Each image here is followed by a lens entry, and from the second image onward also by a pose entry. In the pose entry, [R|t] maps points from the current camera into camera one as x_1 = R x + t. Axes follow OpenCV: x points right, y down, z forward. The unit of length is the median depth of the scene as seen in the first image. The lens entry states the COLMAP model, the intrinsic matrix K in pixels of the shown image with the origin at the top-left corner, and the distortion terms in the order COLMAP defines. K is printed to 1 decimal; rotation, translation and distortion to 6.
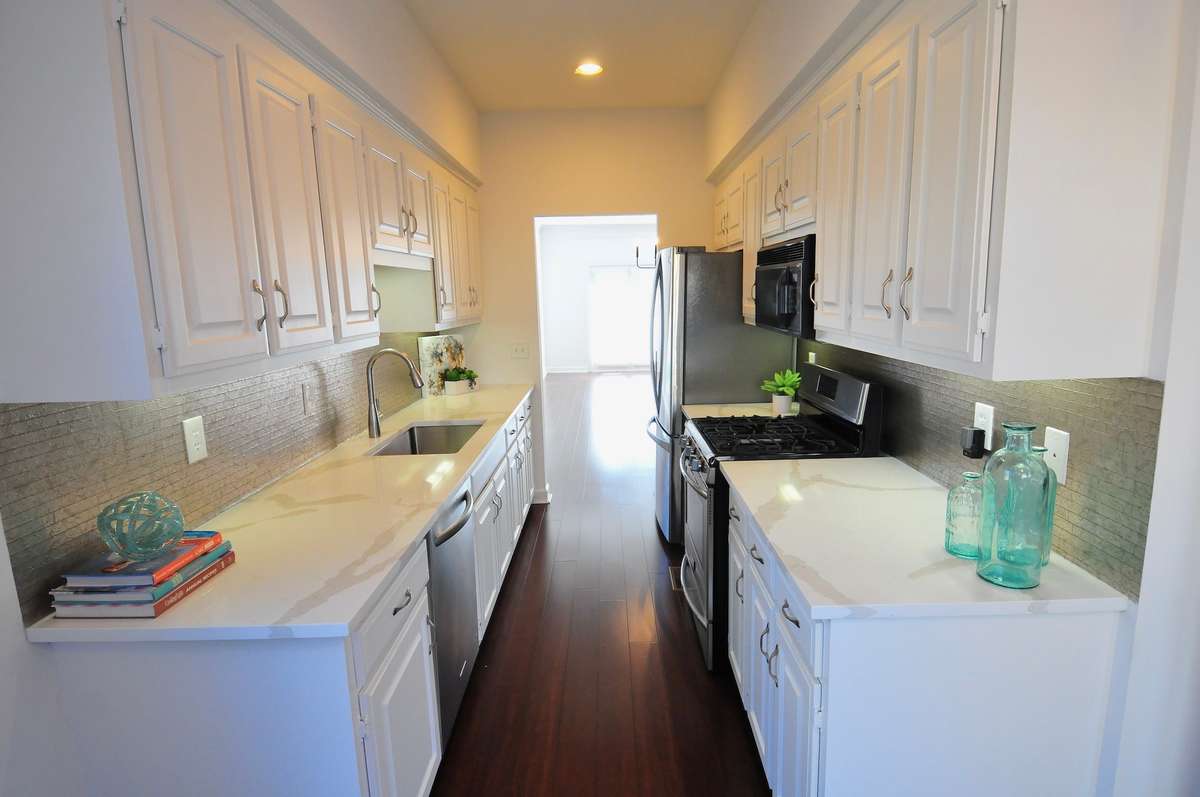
lens RADIAL K [[614.7, 0, 600.0], [0, 614.7, 398.5], [0, 0, 1]] dist [0.001407, -0.026564]
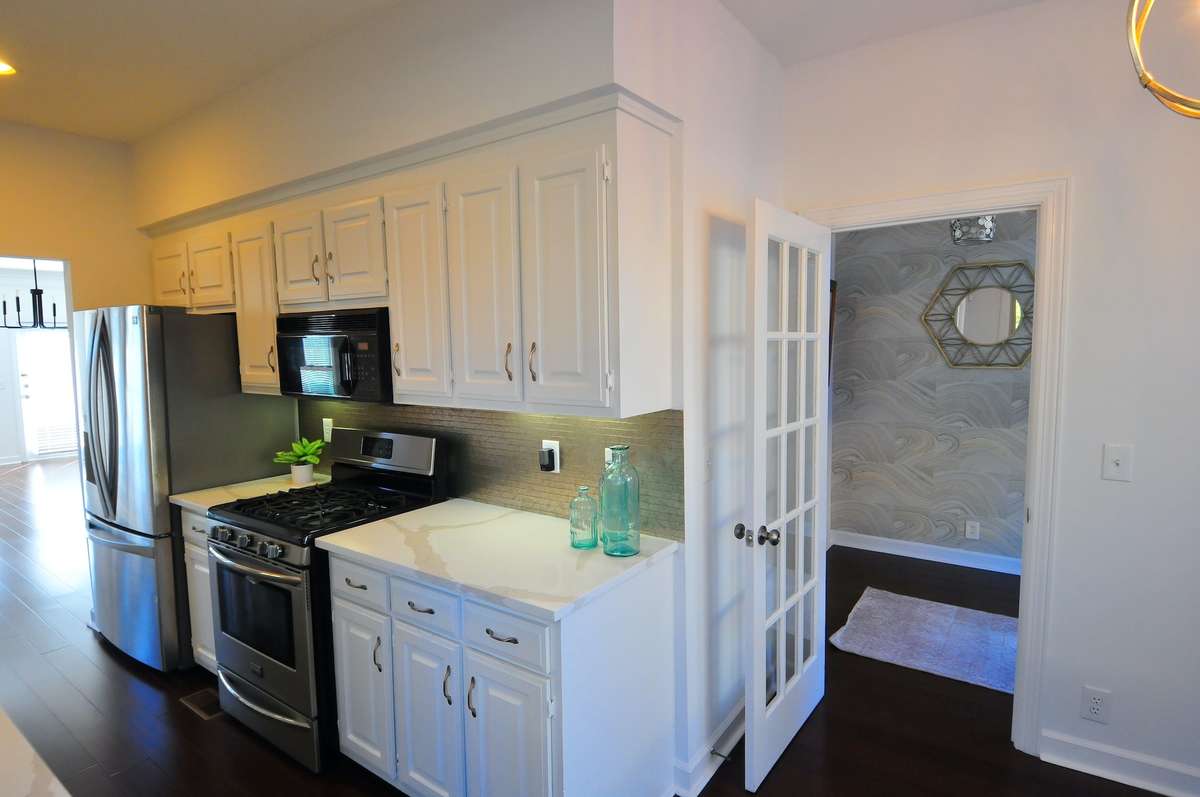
lens RADIAL K [[614.7, 0, 600.0], [0, 614.7, 398.5], [0, 0, 1]] dist [0.001407, -0.026564]
pose [[0.566585, -0.056341, 0.822075, -0.327568], [0.140784, 0.989609, -0.029208, -0.020990], [-0.811888, 0.132284, 0.568629, 0.086770]]
